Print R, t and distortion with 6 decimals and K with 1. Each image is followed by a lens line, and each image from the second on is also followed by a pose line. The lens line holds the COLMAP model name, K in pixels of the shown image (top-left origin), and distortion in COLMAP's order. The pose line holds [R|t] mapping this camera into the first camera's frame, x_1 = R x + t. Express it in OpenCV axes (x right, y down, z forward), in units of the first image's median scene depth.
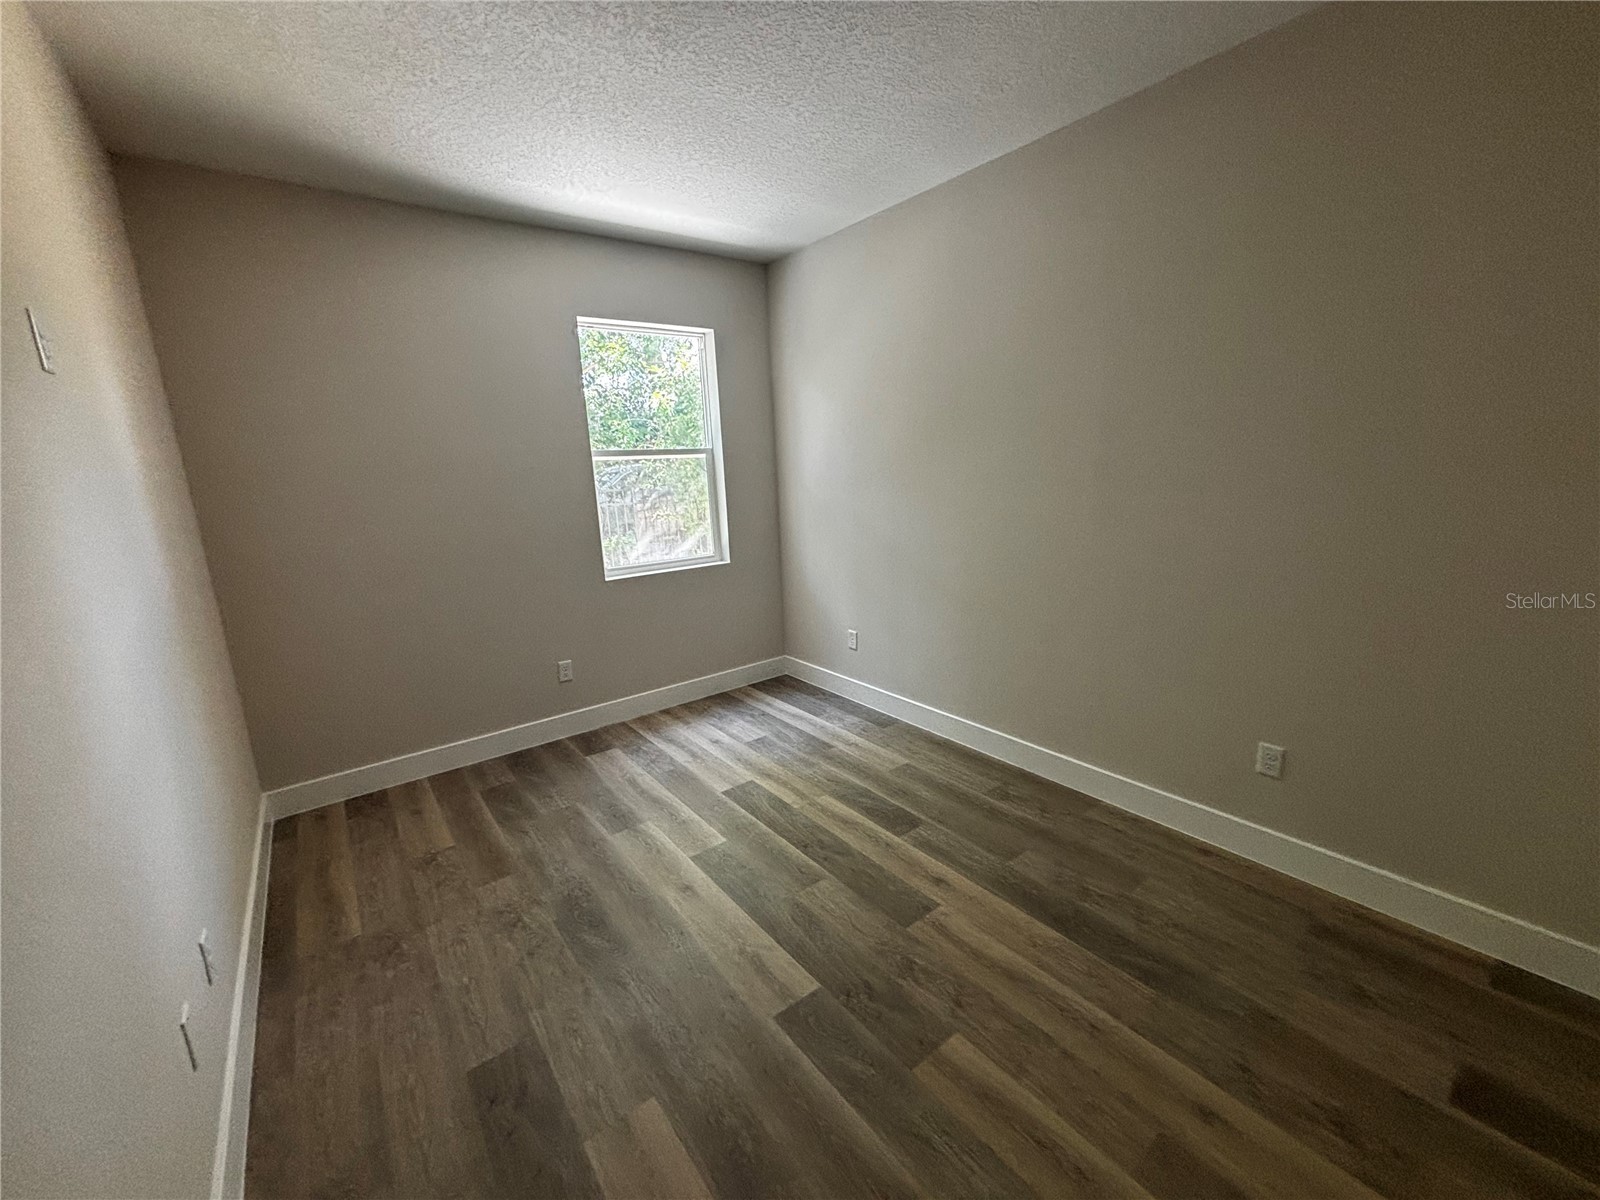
lens RADIAL K [[642.7, 0, 796.8], [0, 642.7, 601.6], [0, 0, 1]] dist [0.003188, -0.000678]
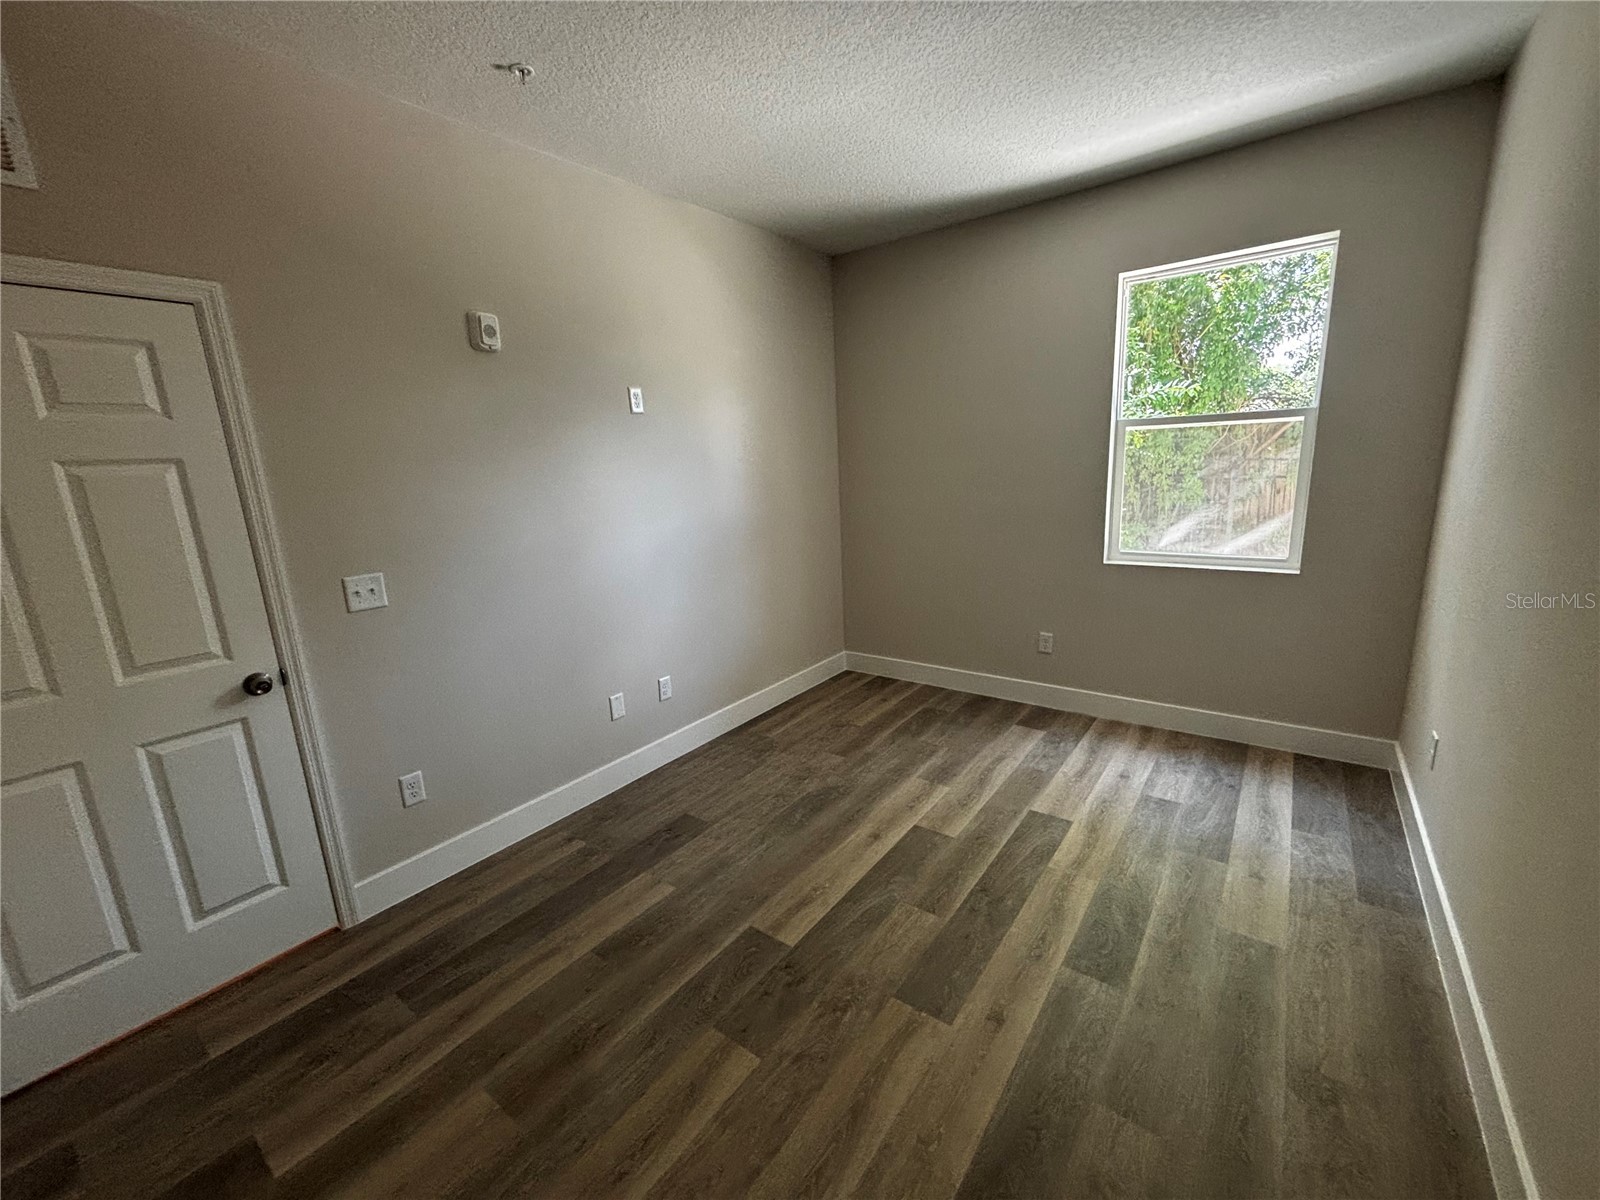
lens RADIAL K [[656.5, 0, 806.7], [0, 656.5, 594.9], [0, 0, 1]] dist [0.001327, -0.000197]
pose [[0.277555, 0.229482, -0.932899, 0.603004], [-0.175353, 0.966841, 0.185660, -0.111352], [0.944571, 0.112056, 0.308592, 0.406060]]
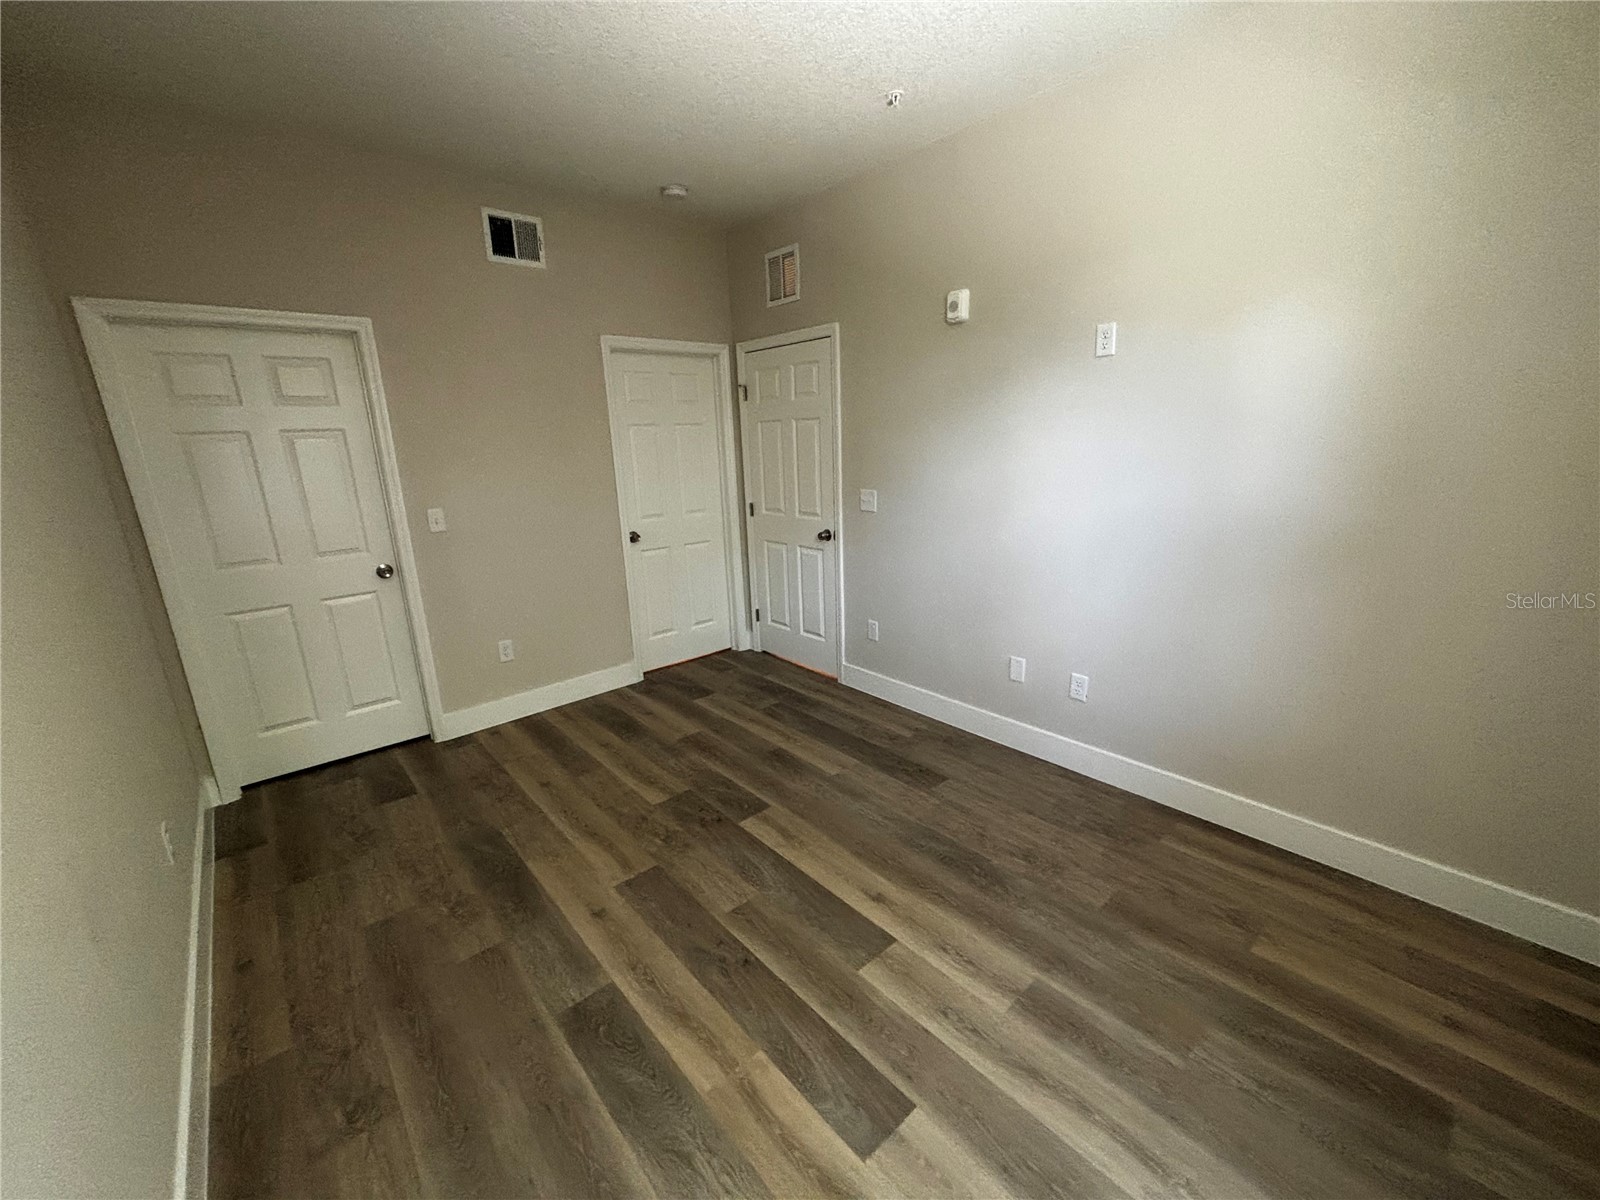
lens RADIAL K [[642.7, 0, 796.8], [0, 642.7, 601.6], [0, 0, 1]] dist [0.003188, -0.000678]
pose [[-0.994825, 0.089807, -0.047510, -0.040281], [0.057478, 0.883069, 0.465710, -0.284048], [0.083779, 0.460569, -0.883661, 1.296069]]
